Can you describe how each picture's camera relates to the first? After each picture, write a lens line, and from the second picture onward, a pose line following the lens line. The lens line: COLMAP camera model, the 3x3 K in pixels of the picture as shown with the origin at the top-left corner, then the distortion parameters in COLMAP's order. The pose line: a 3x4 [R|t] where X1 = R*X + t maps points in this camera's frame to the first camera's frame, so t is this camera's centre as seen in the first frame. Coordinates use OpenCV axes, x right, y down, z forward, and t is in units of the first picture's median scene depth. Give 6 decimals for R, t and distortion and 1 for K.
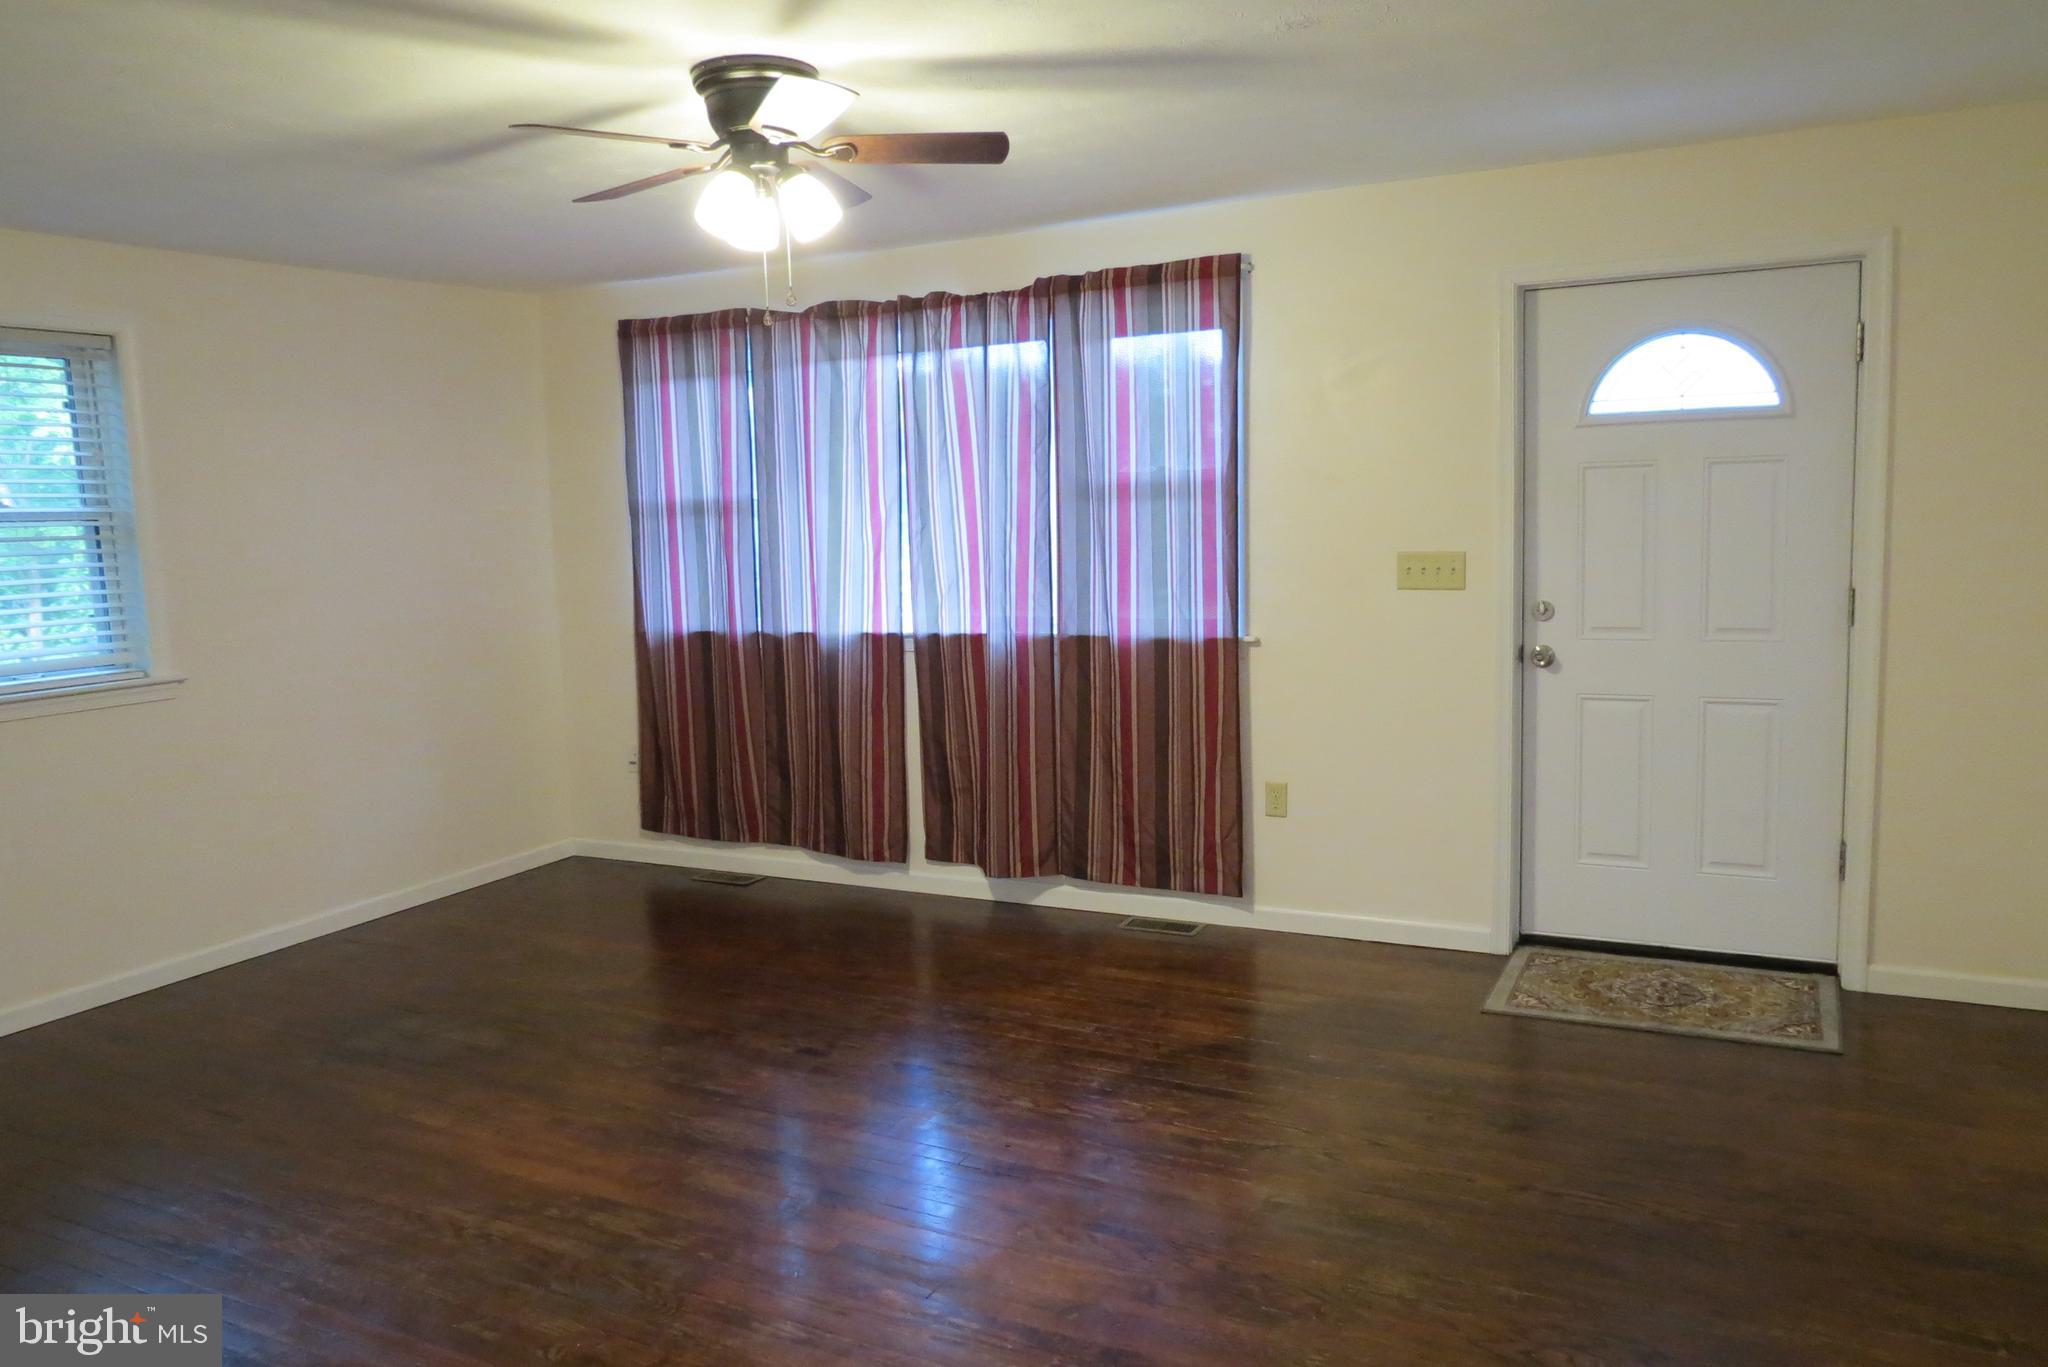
lens RADIAL K [[1466.9, 0, 1032.9], [0, 1466.9, 681.8], [0, 0, 1]] dist [-0.026810, 0.008864]
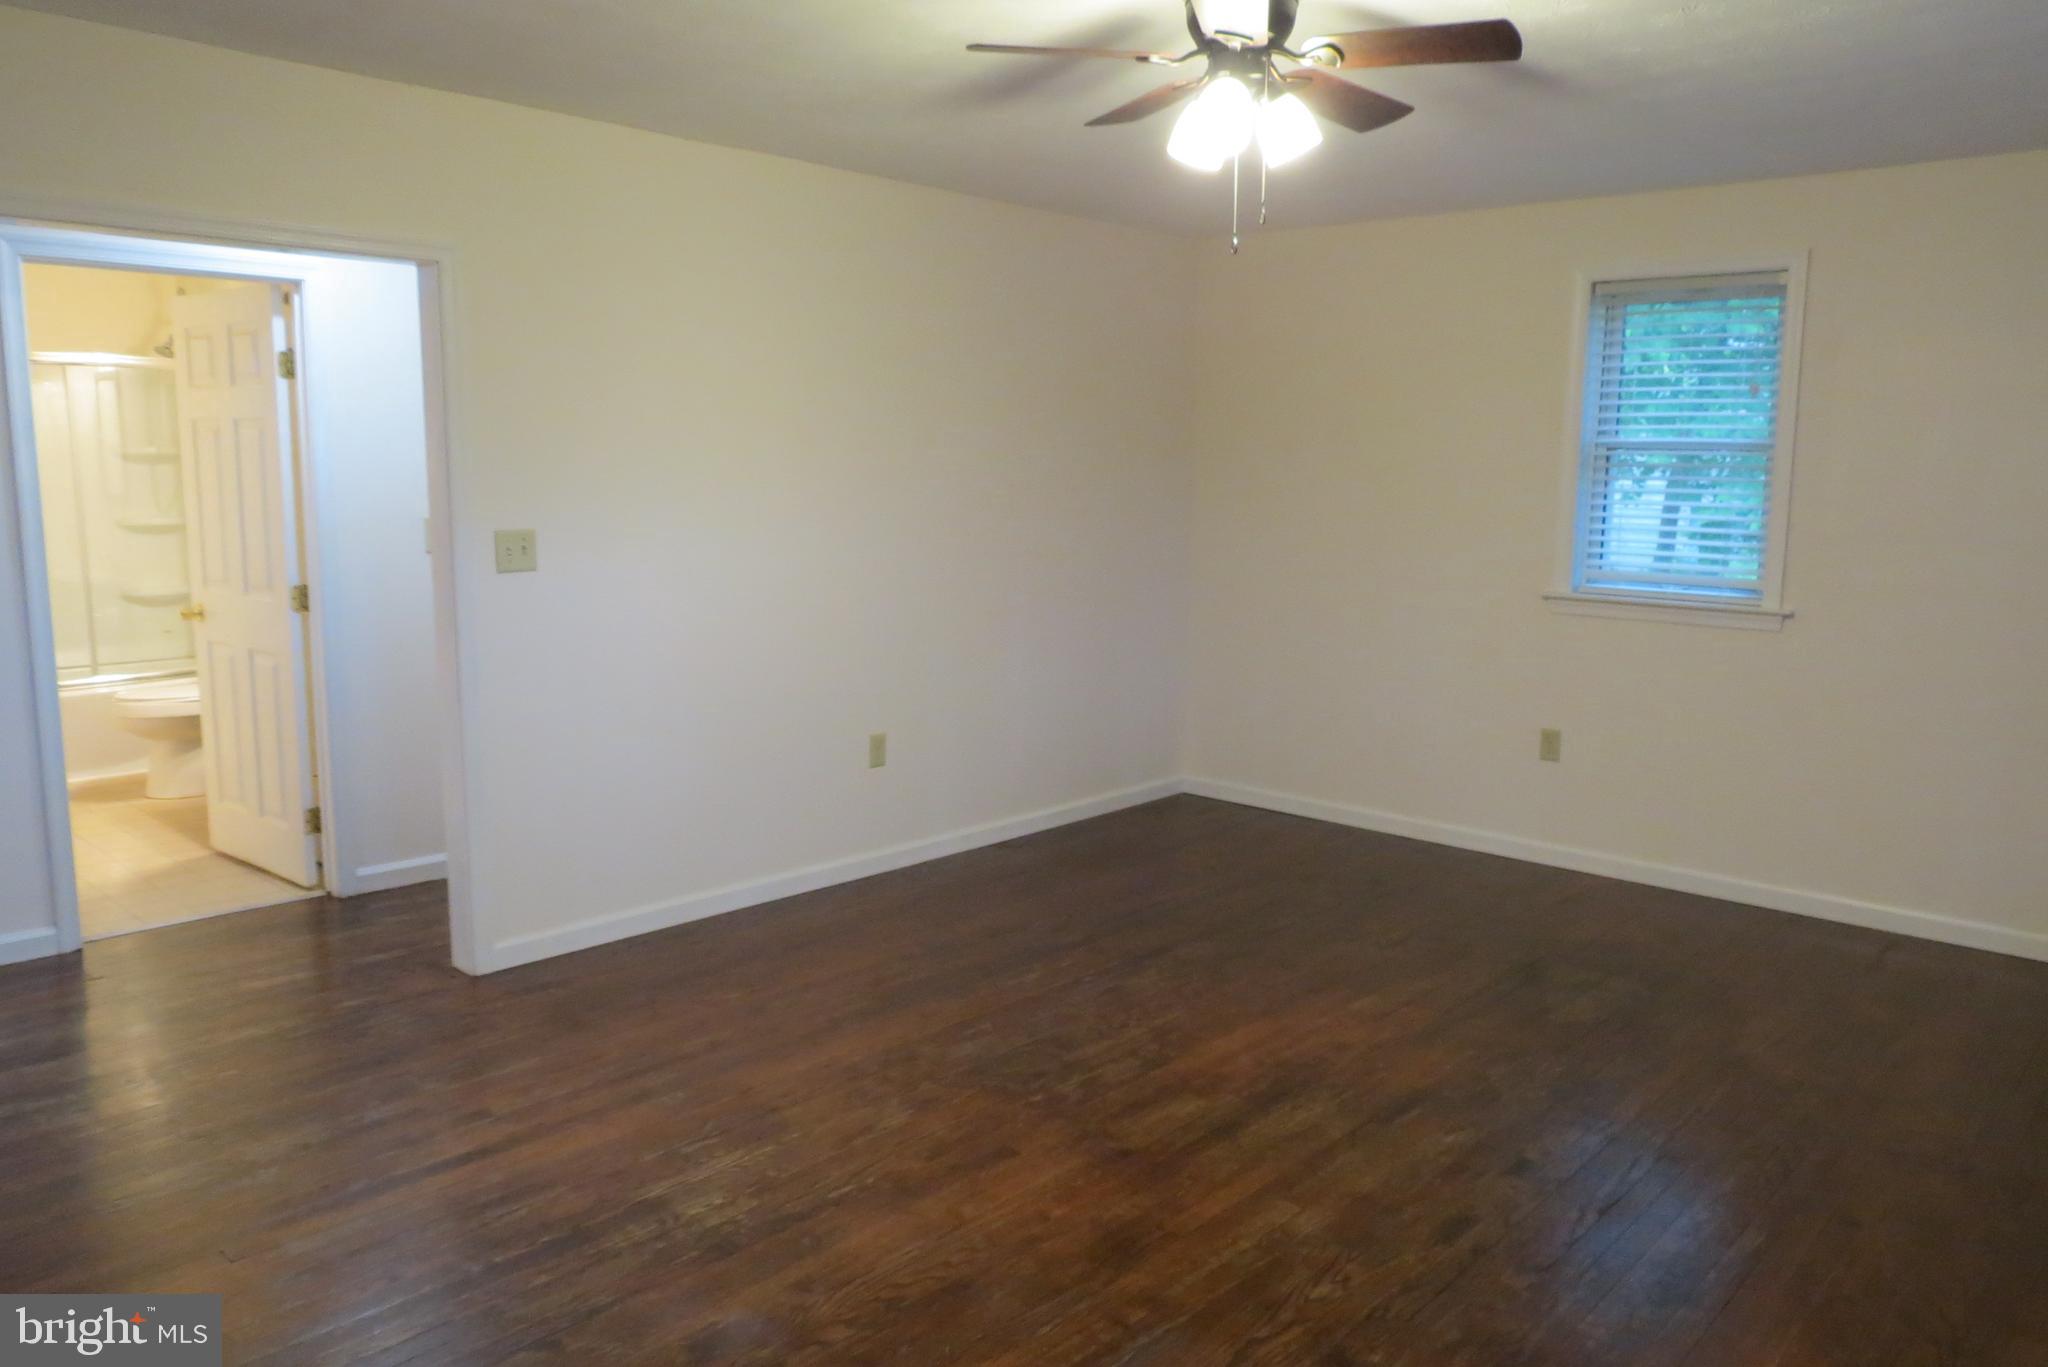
lens RADIAL K [[1466.9, 0, 1040.1], [0, 1466.9, 688.4], [0, 0, 1]] dist [-0.026810, 0.008864]
pose [[-0.254072, 0.177453, -0.950767, 0.743807], [-0.116266, 0.970292, 0.212167, -0.154168], [0.960172, 0.164448, -0.225892, 1.093083]]
